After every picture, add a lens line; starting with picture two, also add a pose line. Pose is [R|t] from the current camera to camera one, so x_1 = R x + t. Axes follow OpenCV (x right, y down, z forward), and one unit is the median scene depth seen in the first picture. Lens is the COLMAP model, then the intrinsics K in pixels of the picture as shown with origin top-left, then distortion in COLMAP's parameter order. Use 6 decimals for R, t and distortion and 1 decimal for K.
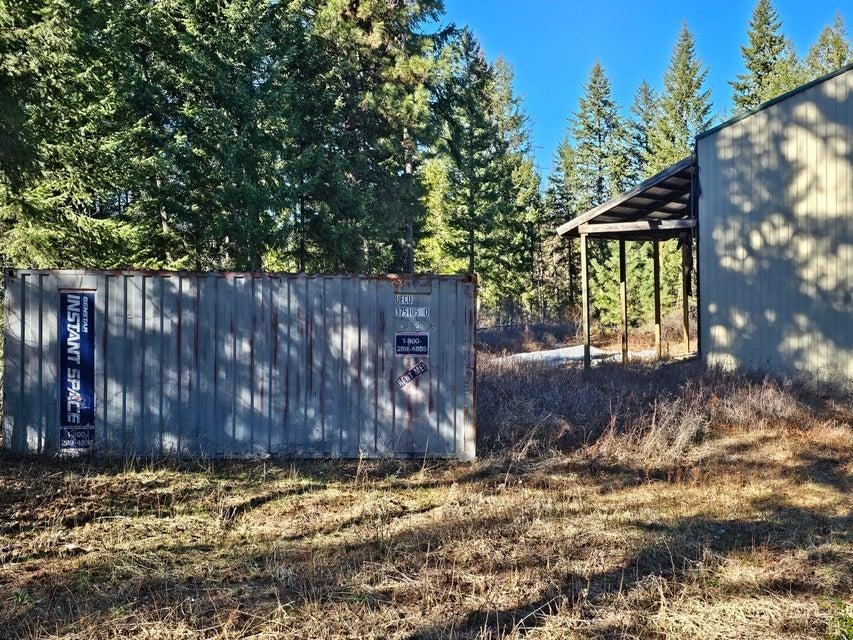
lens RADIAL K [[859.8, 0, 427.3], [0, 859.8, 317.2], [0, 0, 1]] dist [0.061708, 0.000000]
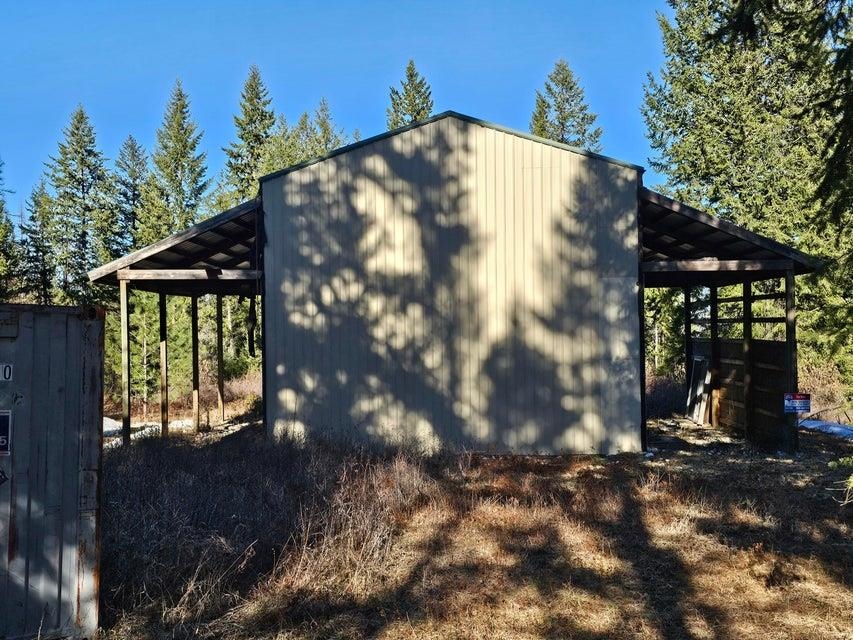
lens RADIAL K [[859.8, 0, 430.1], [0, 859.8, 328.3], [0, 0, 1]] dist [0.061708, 0.000000]
pose [[0.829059, 0.019207, 0.558831, -0.041061], [0.016128, 0.998173, -0.058234, 0.001070], [-0.558928, 0.057292, 0.827235, 0.180230]]
